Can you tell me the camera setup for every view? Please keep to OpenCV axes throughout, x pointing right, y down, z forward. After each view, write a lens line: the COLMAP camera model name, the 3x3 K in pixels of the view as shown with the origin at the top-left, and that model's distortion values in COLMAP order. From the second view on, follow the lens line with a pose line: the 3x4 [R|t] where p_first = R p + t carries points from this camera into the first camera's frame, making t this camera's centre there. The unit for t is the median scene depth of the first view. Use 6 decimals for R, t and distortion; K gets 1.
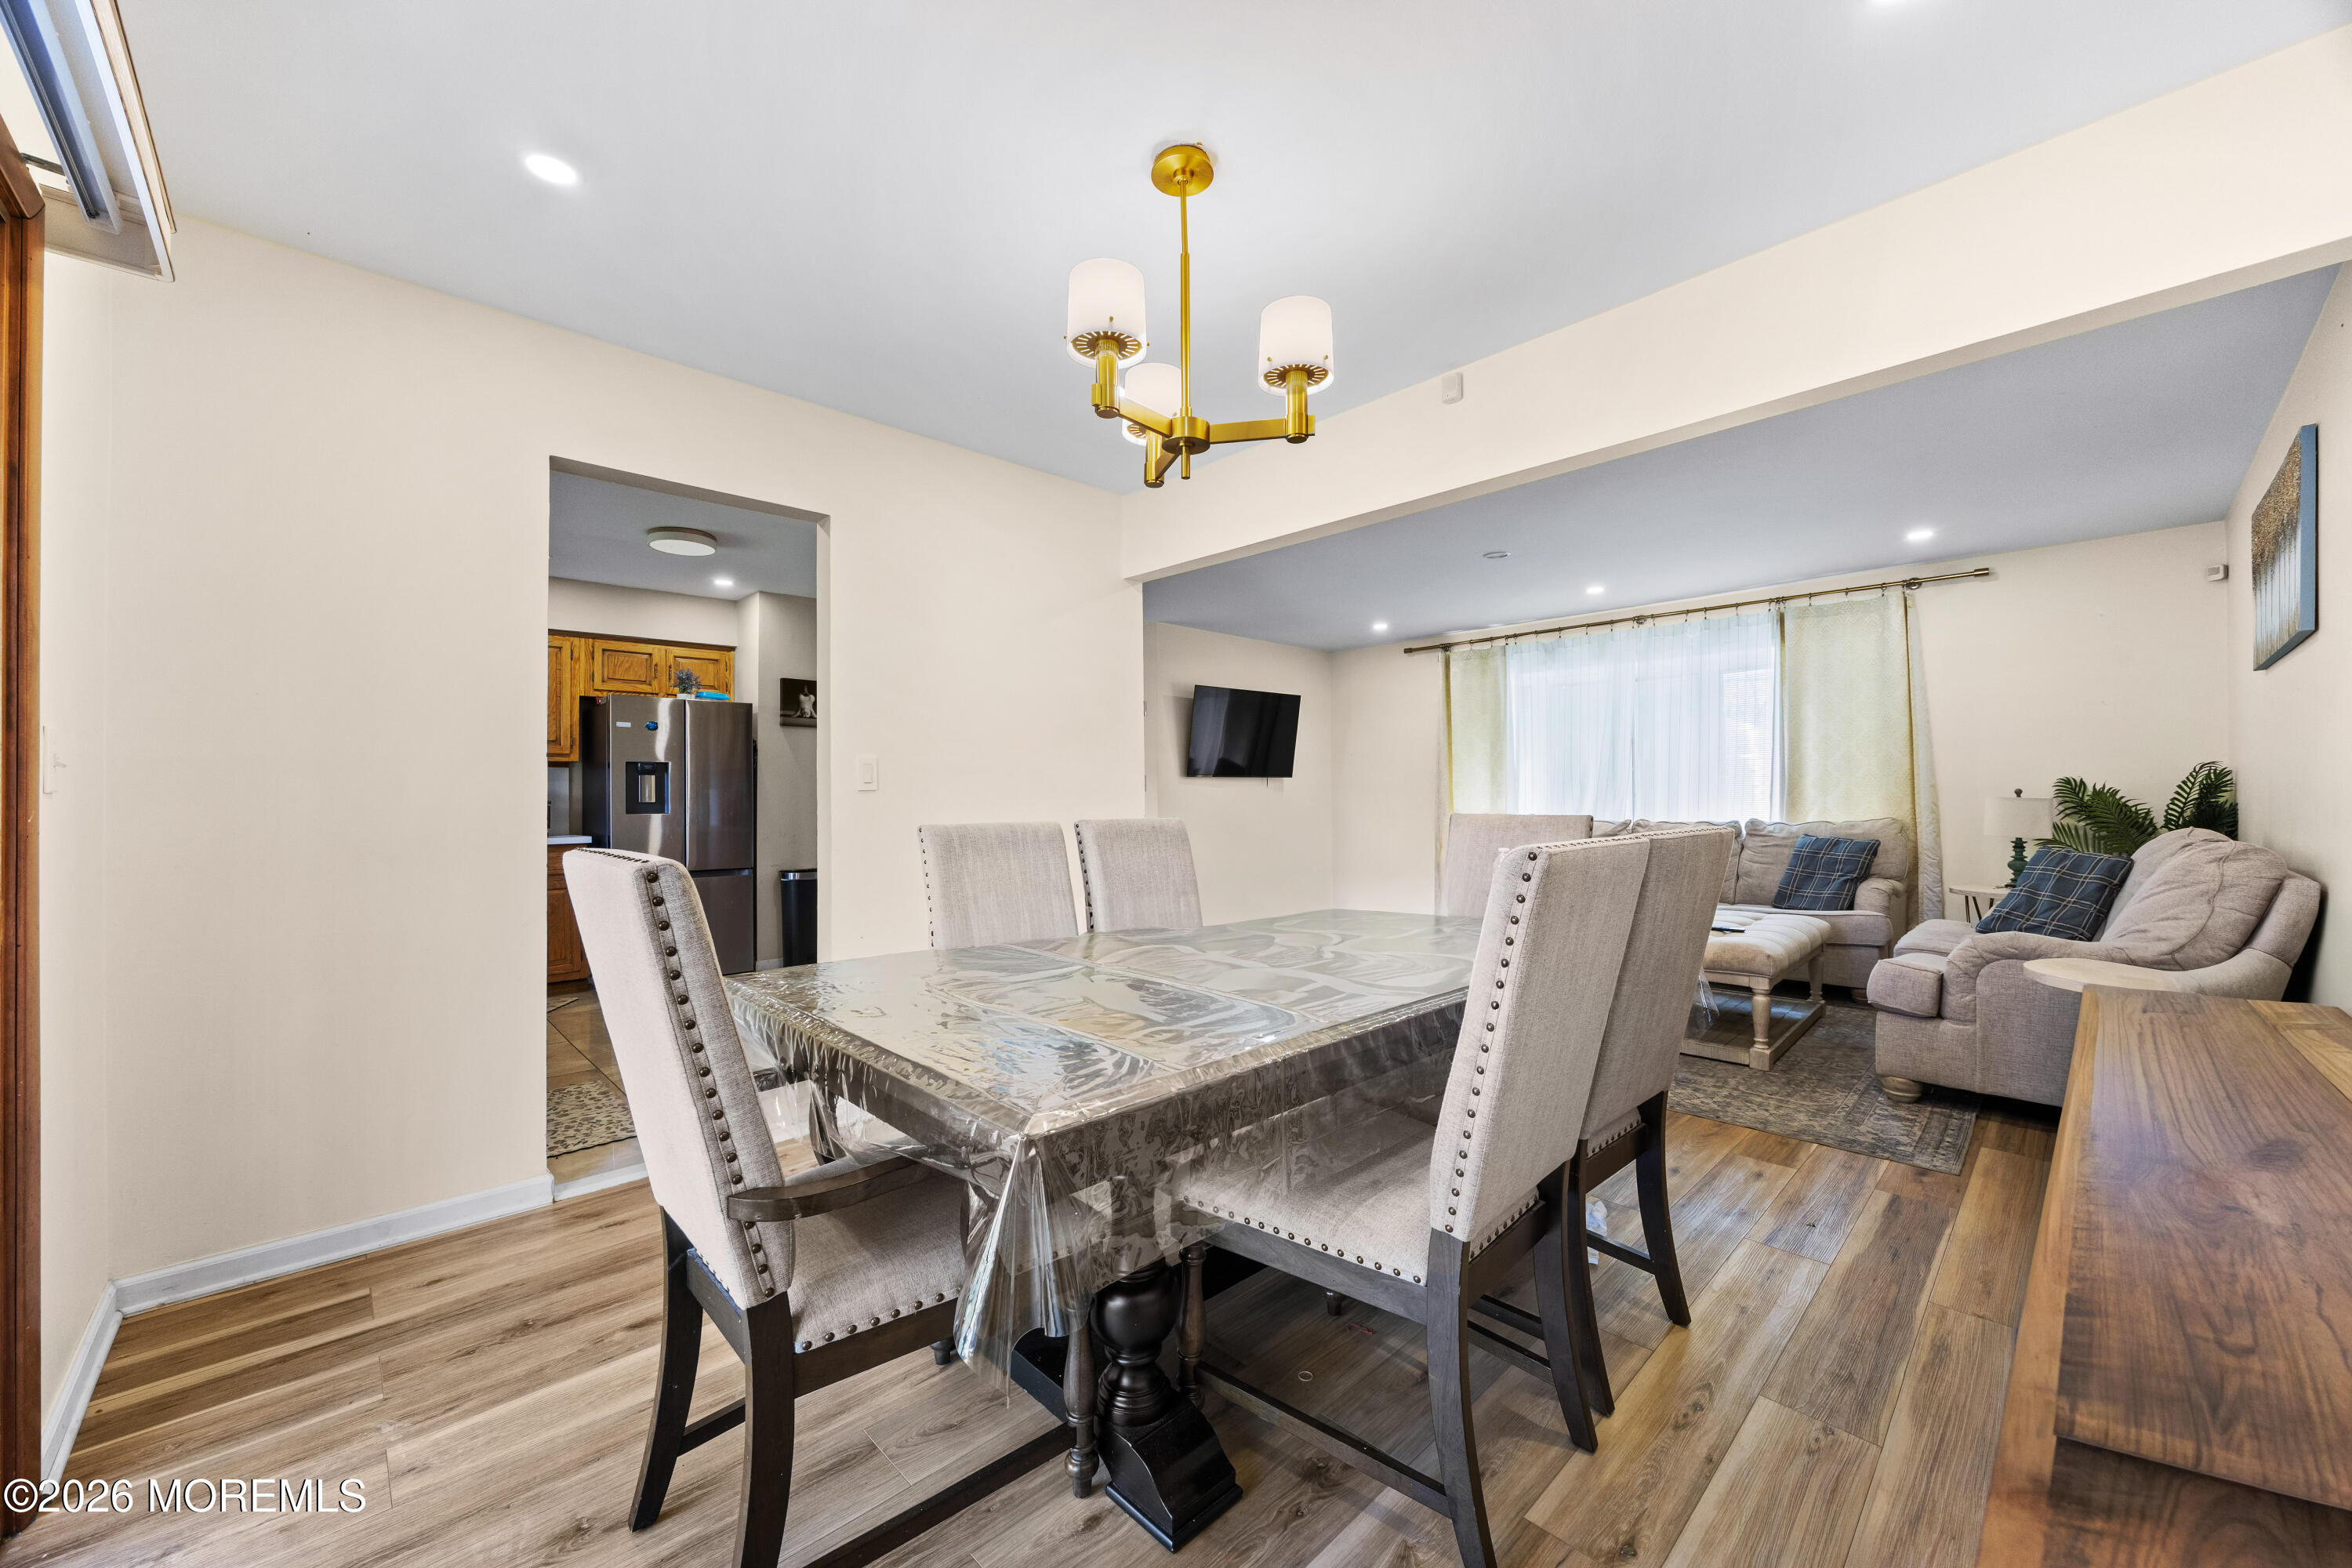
lens RADIAL K [[901.5, 0, 1179.4], [0, 901.5, 794.4], [0, 0, 1]] dist [0.000907, -0.000110]
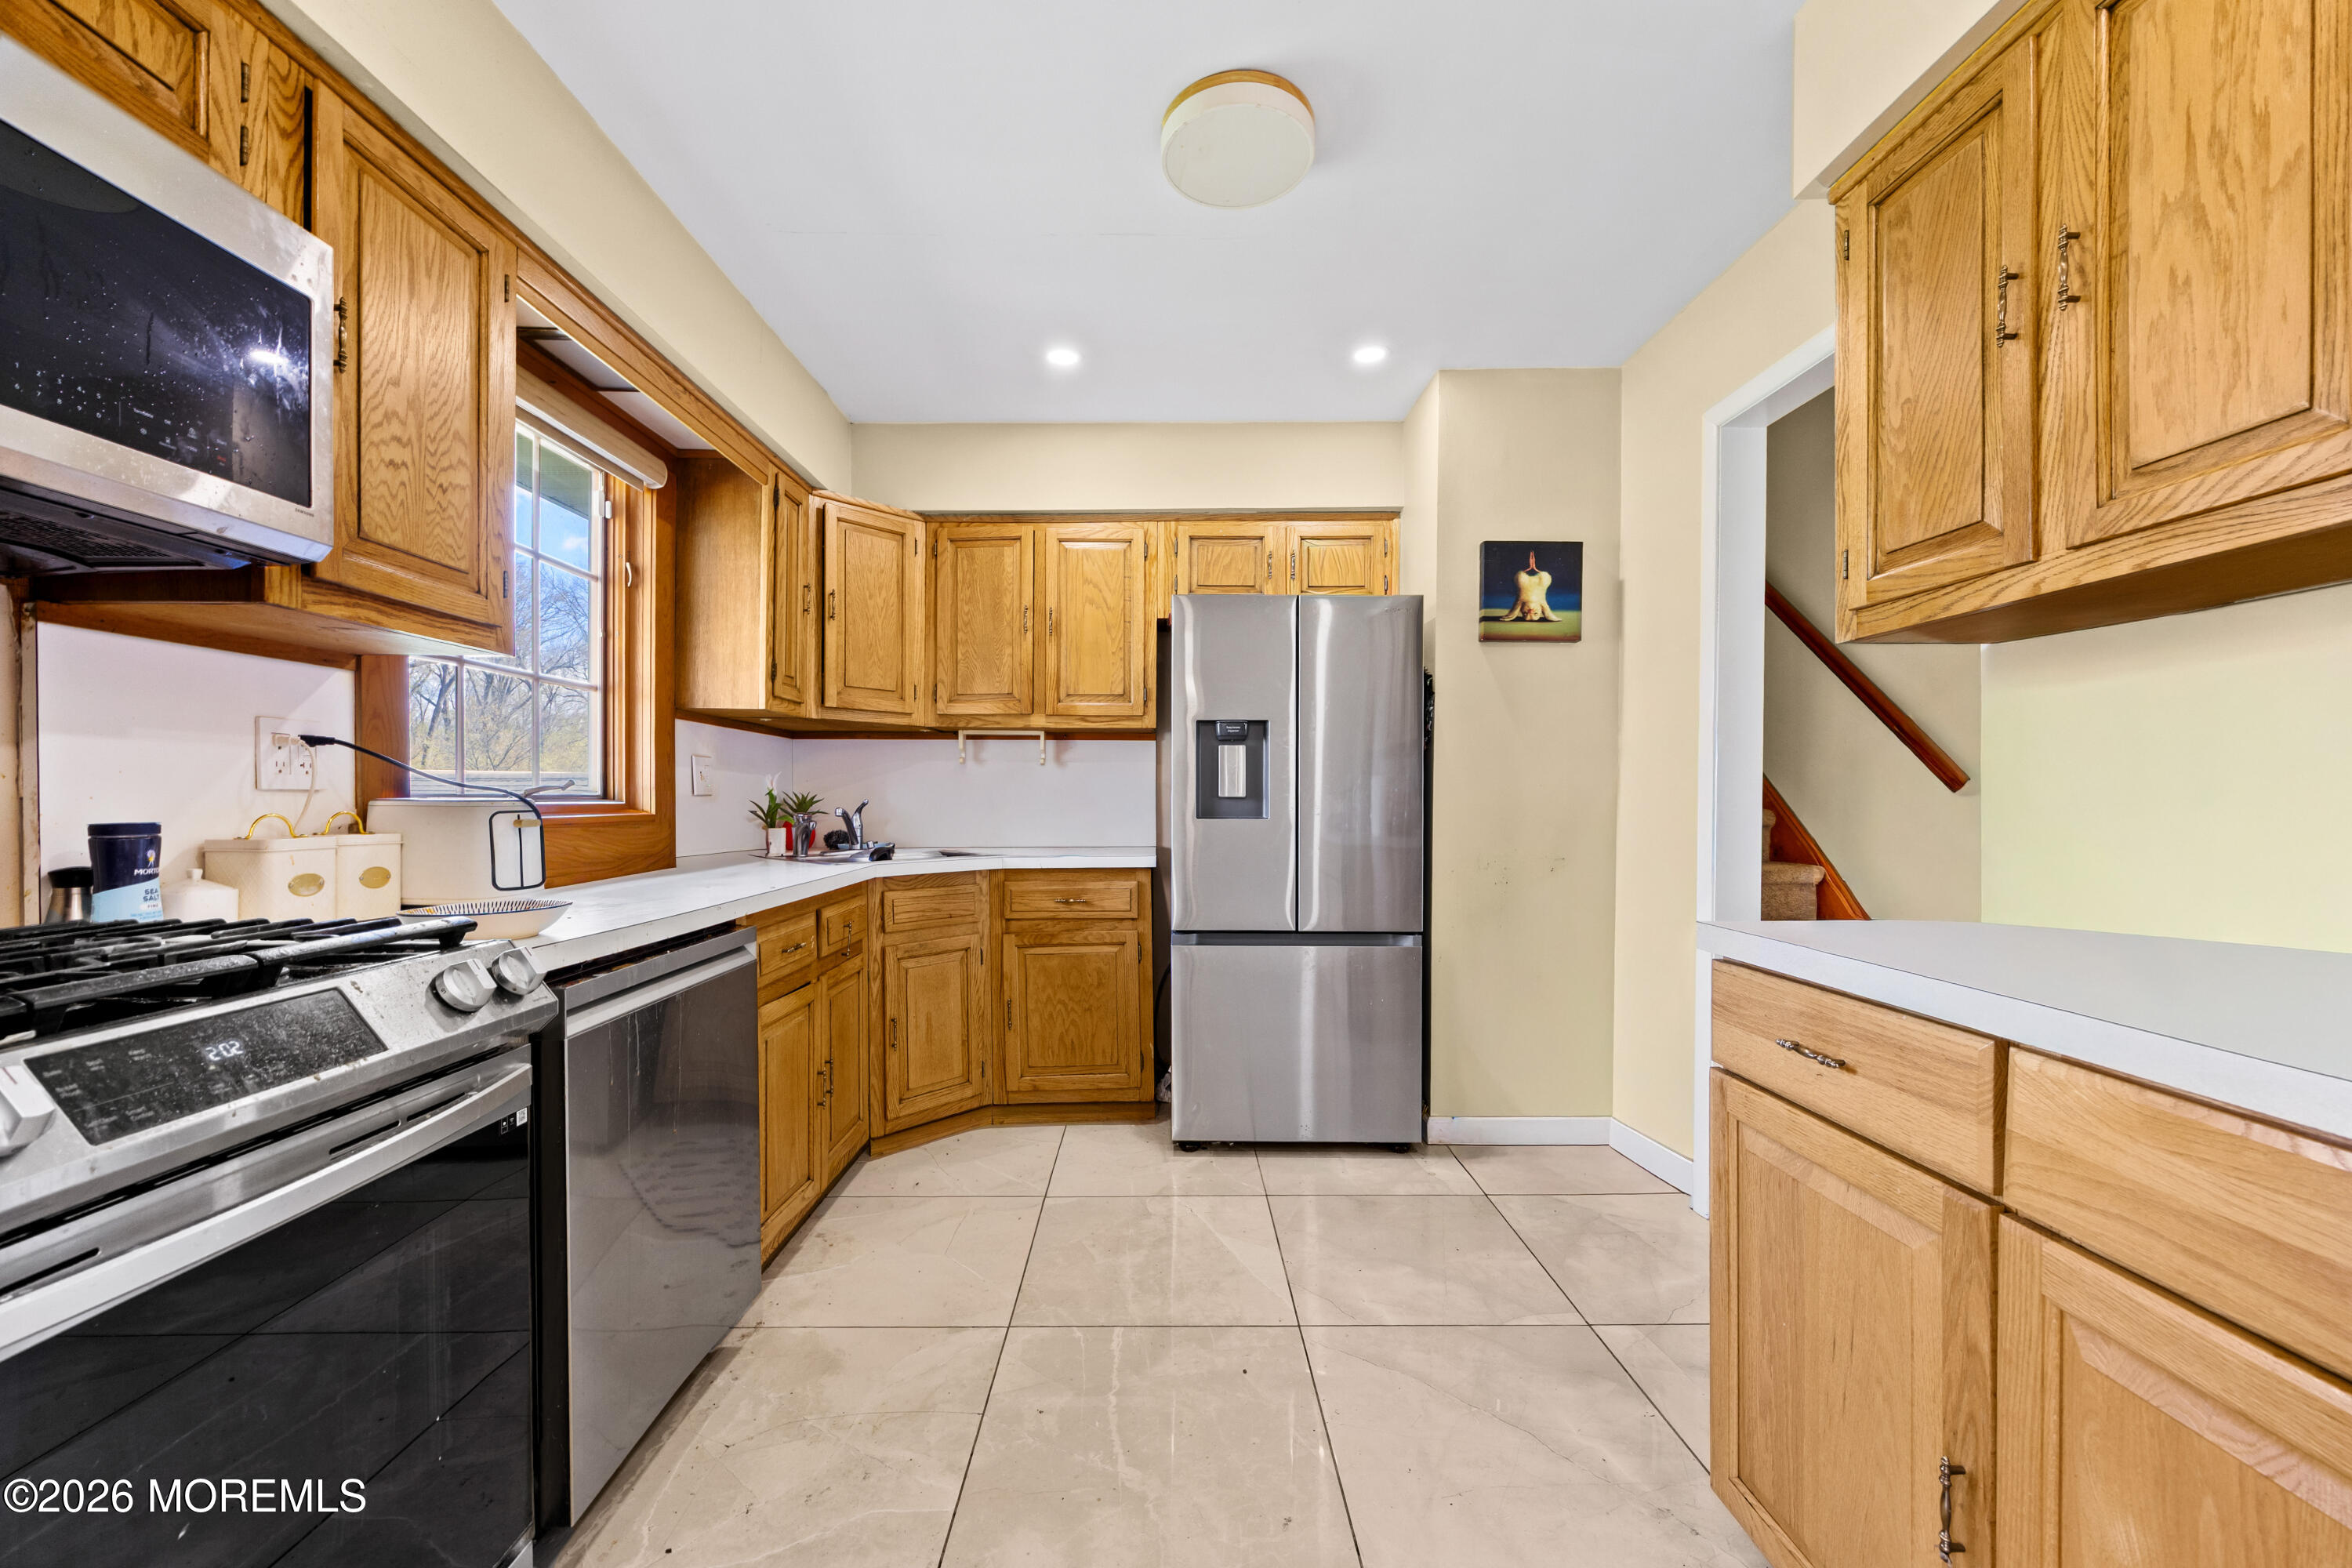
lens RADIAL K [[901.5, 0, 1178.6], [0, 901.5, 793.4], [0, 0, 1]] dist [0.000907, -0.000110]
pose [[0.735919, 0.002272, -0.677066, -0.243260], [0.000414, 0.999993, 0.003805, 0.004571], [0.677069, -0.003081, 0.735913, 0.556702]]
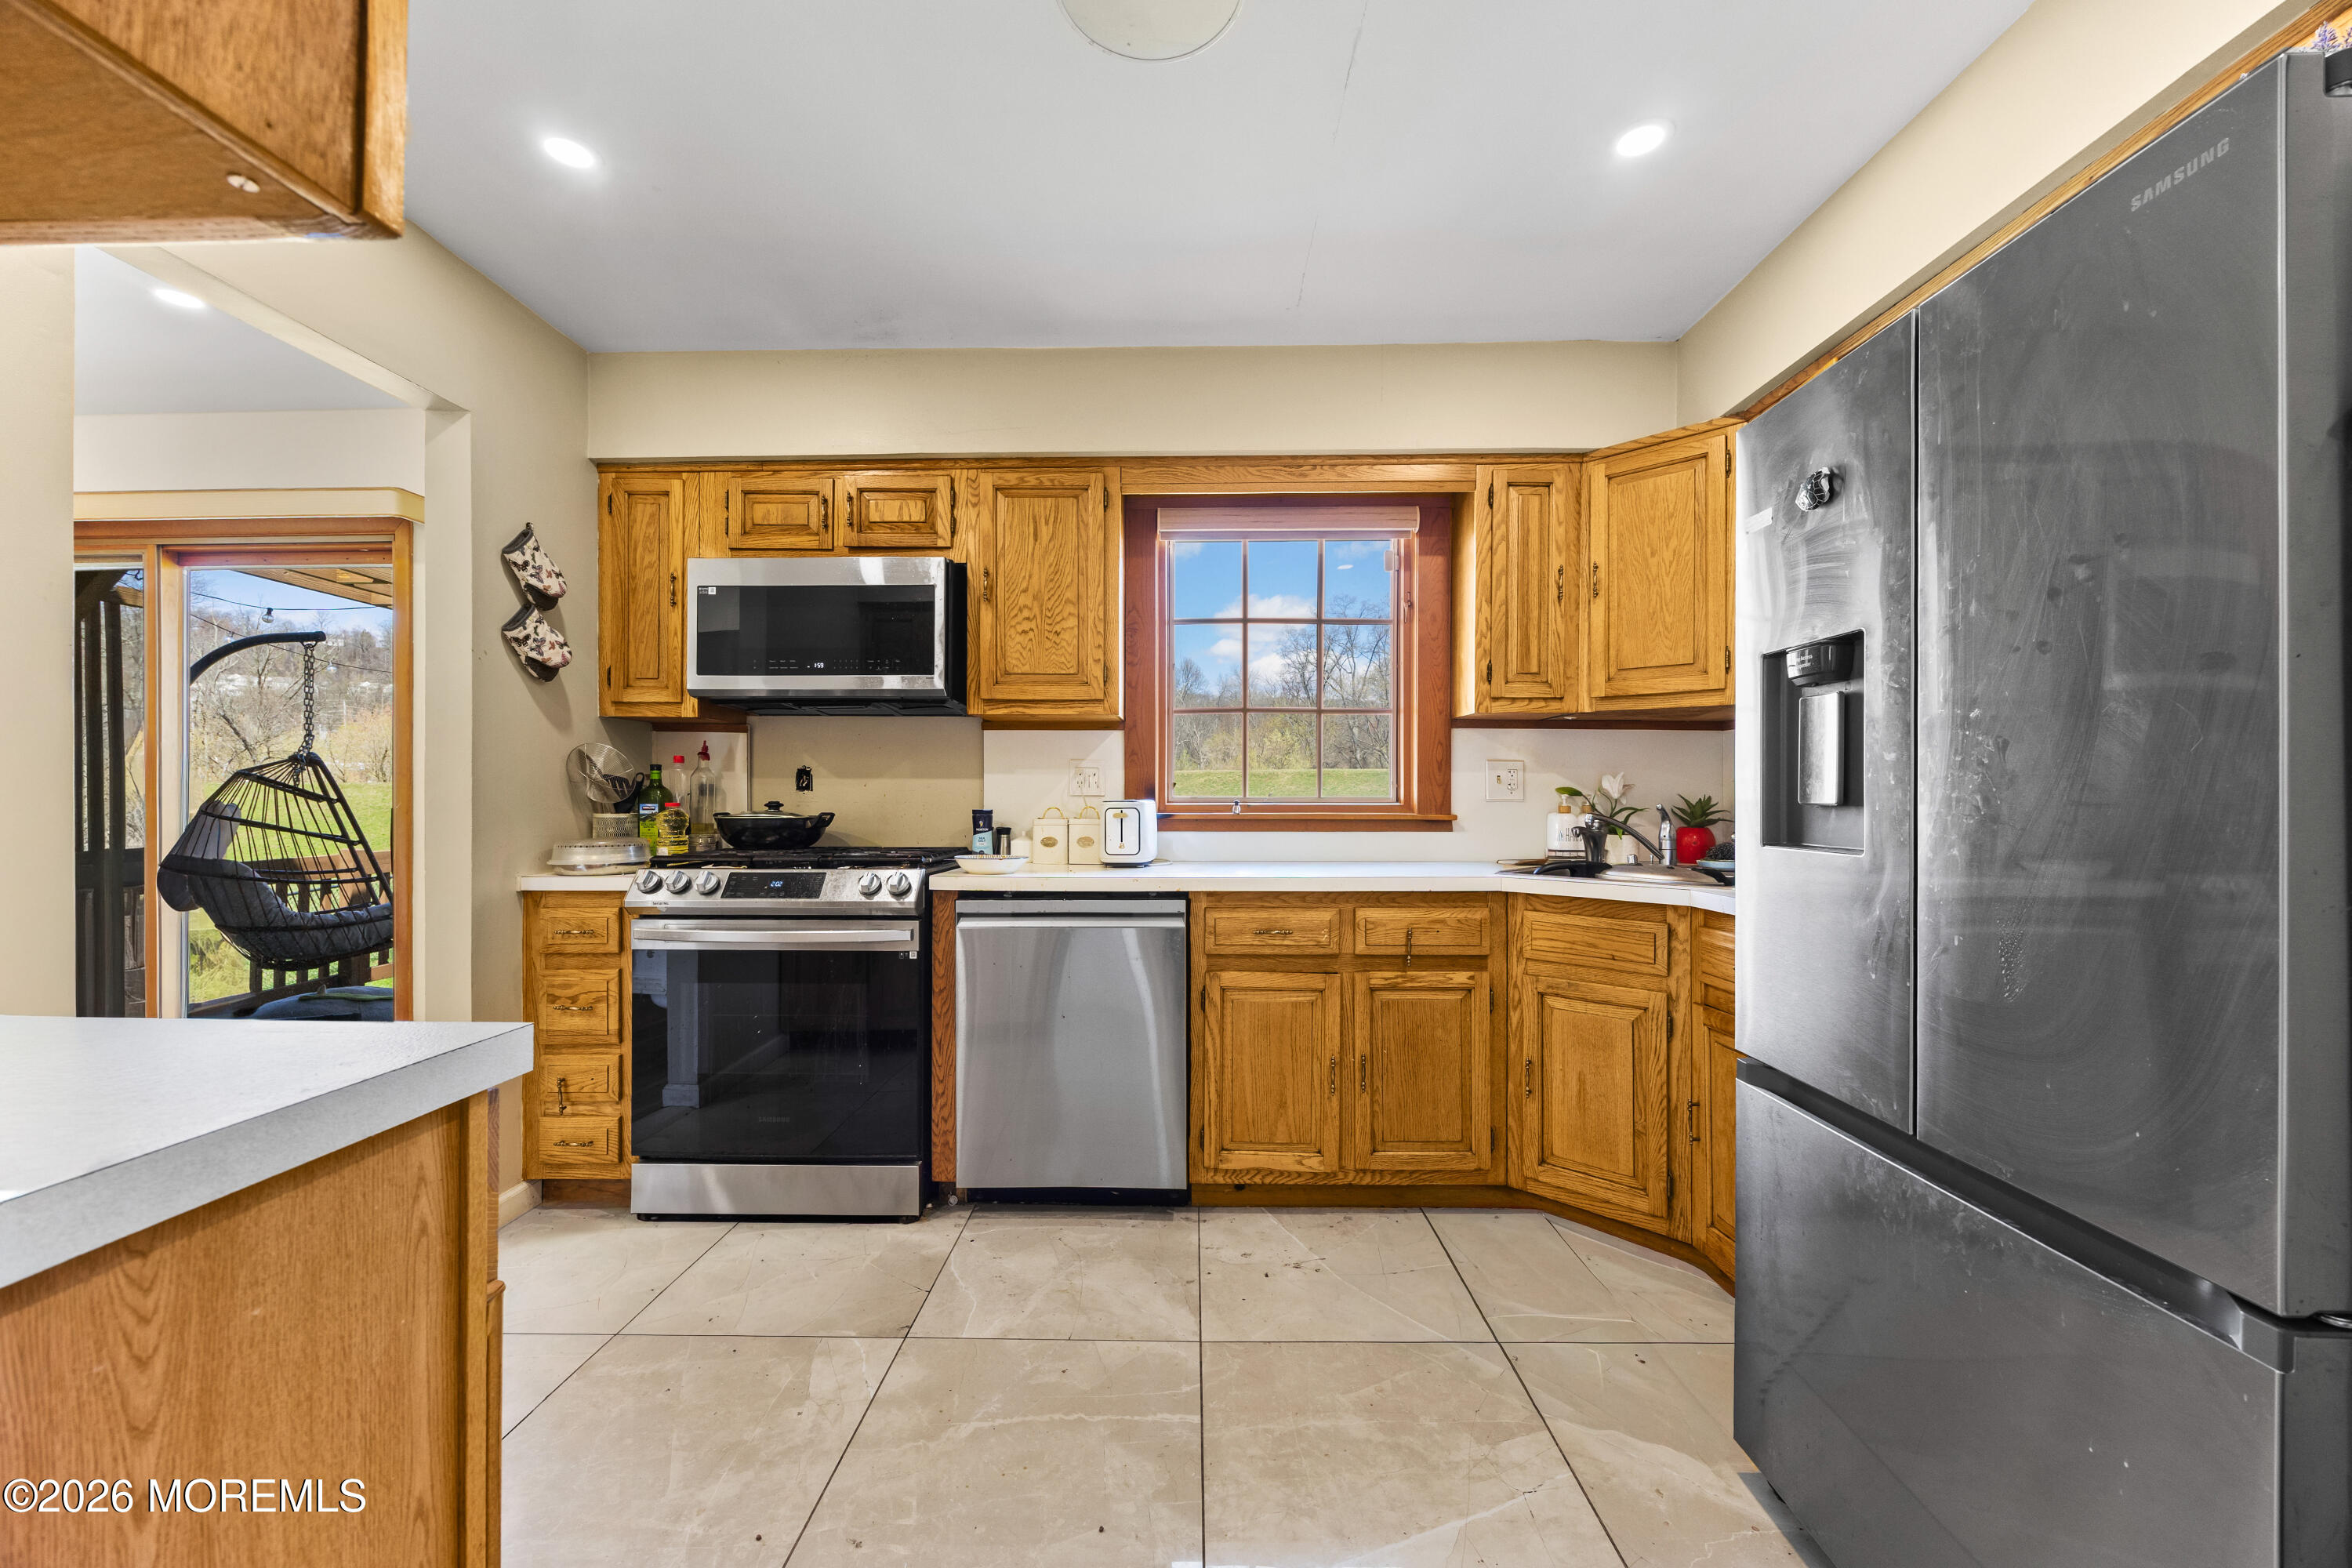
lens RADIAL K [[901.5, 0, 1187.8], [0, 901.5, 796.2], [0, 0, 1]] dist [0.000907, -0.000110]
pose [[-0.691929, 0.003865, -0.721955, -0.275122], [0.004442, 0.999990, 0.001096, 0.004517], [0.721952, -0.002449, -0.691939, 0.976491]]
